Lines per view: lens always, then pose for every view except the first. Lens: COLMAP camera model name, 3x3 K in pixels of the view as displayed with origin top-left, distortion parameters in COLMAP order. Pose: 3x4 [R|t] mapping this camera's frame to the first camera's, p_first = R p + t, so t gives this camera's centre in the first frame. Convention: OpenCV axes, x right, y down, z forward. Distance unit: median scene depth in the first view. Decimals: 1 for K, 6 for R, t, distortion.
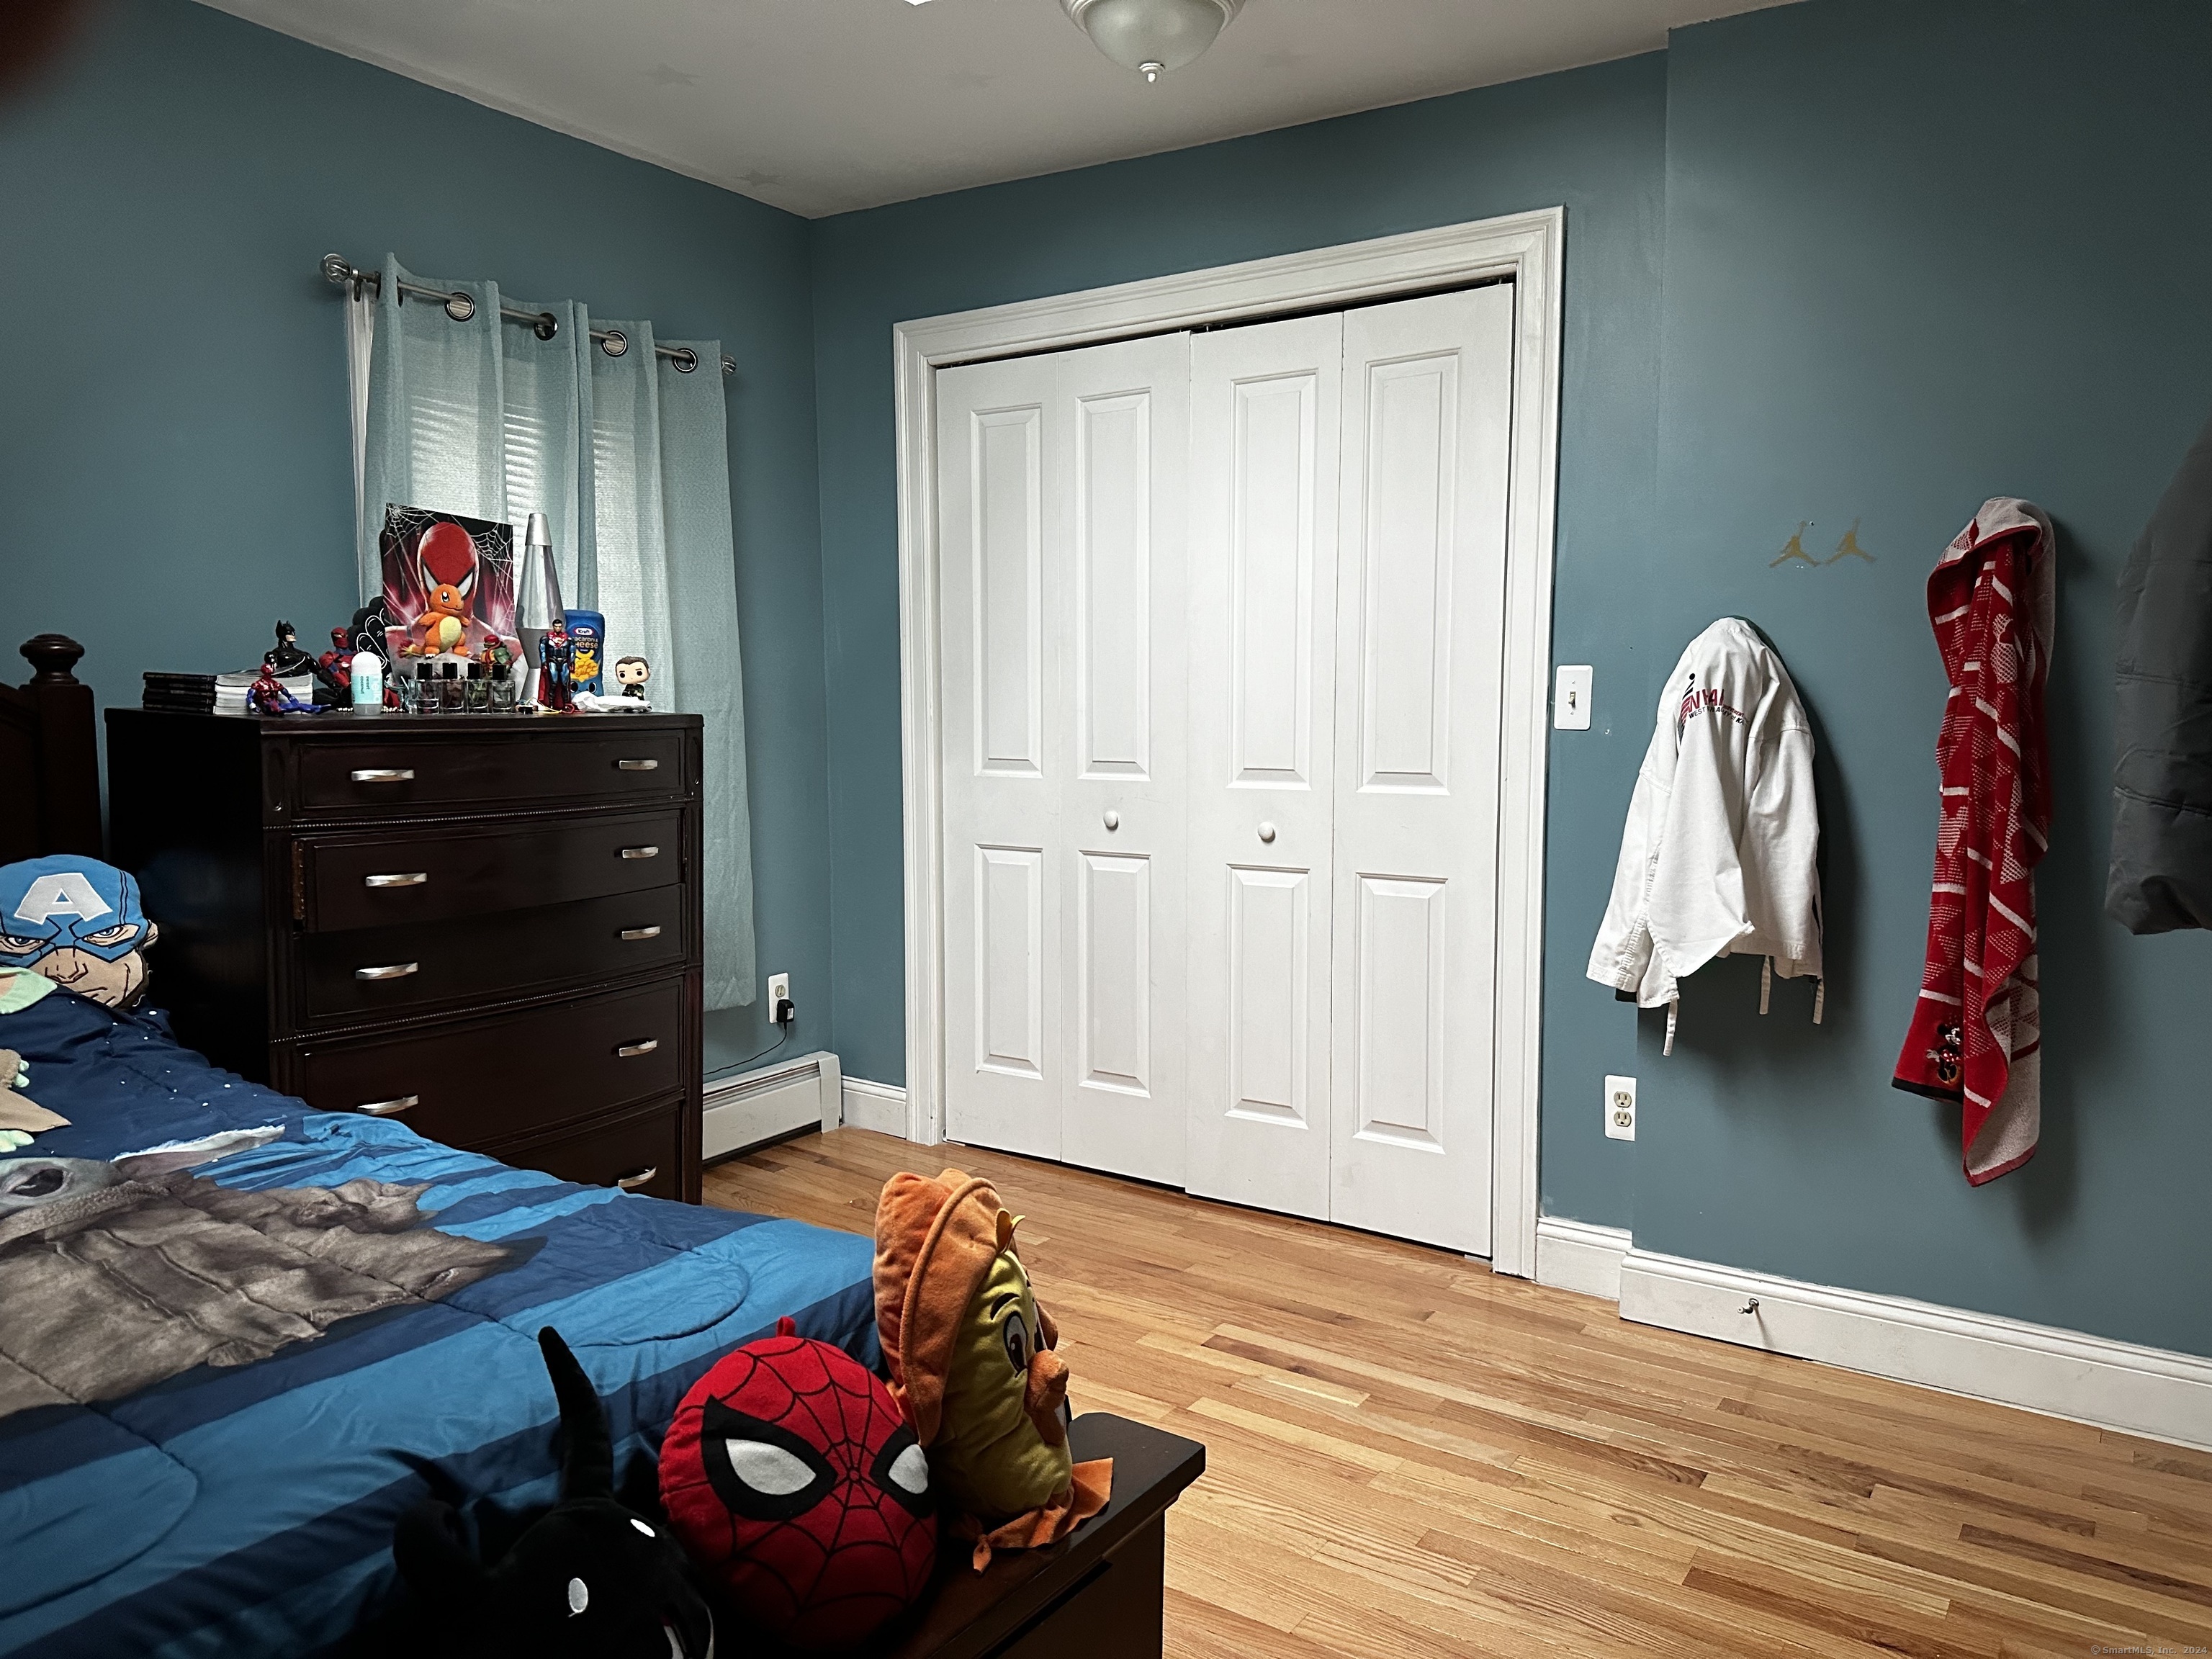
lens RADIAL K [[1562.2, 0, 1106.5], [0, 1562.2, 819.5], [0, 0, 1]] dist [0.013477, -0.010945]
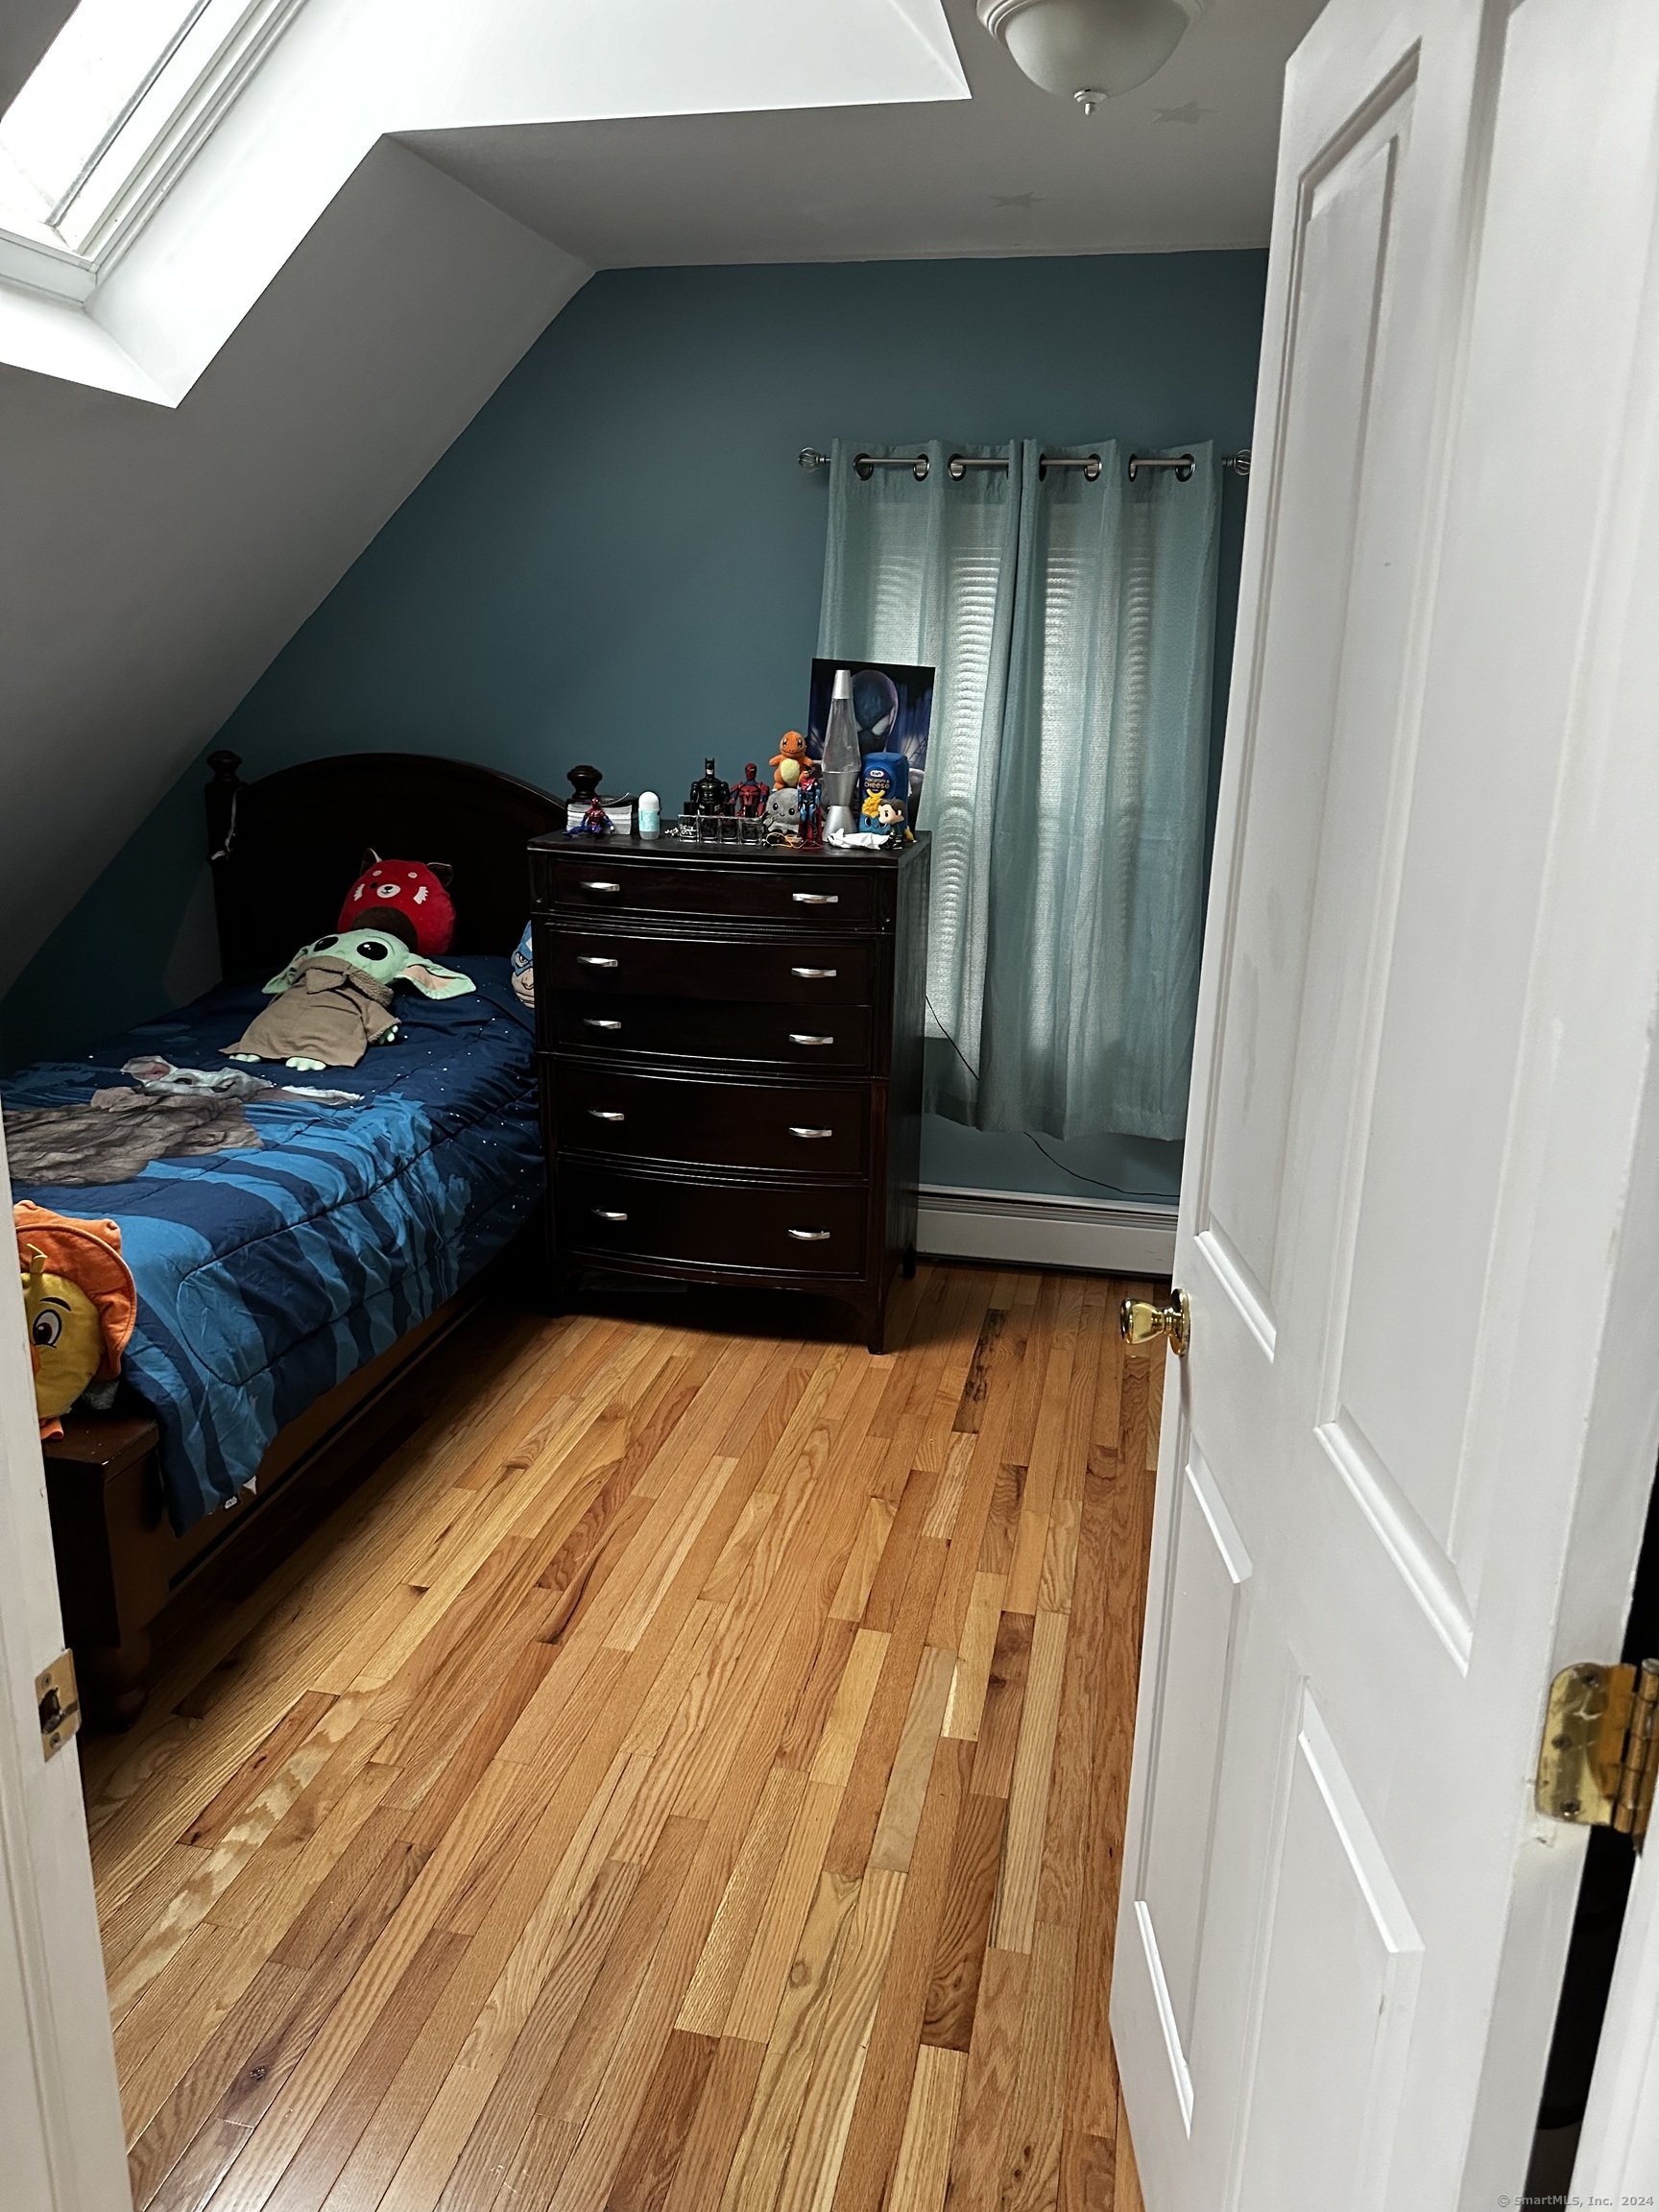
lens RADIAL K [[1562.2, 0, 826.1], [0, 1562.2, 1112.1], [0, 0, 1]] dist [0.013477, -0.010945]
pose [[0.351754, 0.260804, -0.899027, 0.929766], [-0.090477, 0.965380, 0.244653, -0.195488], [0.931710, -0.004716, 0.363173, 0.686341]]
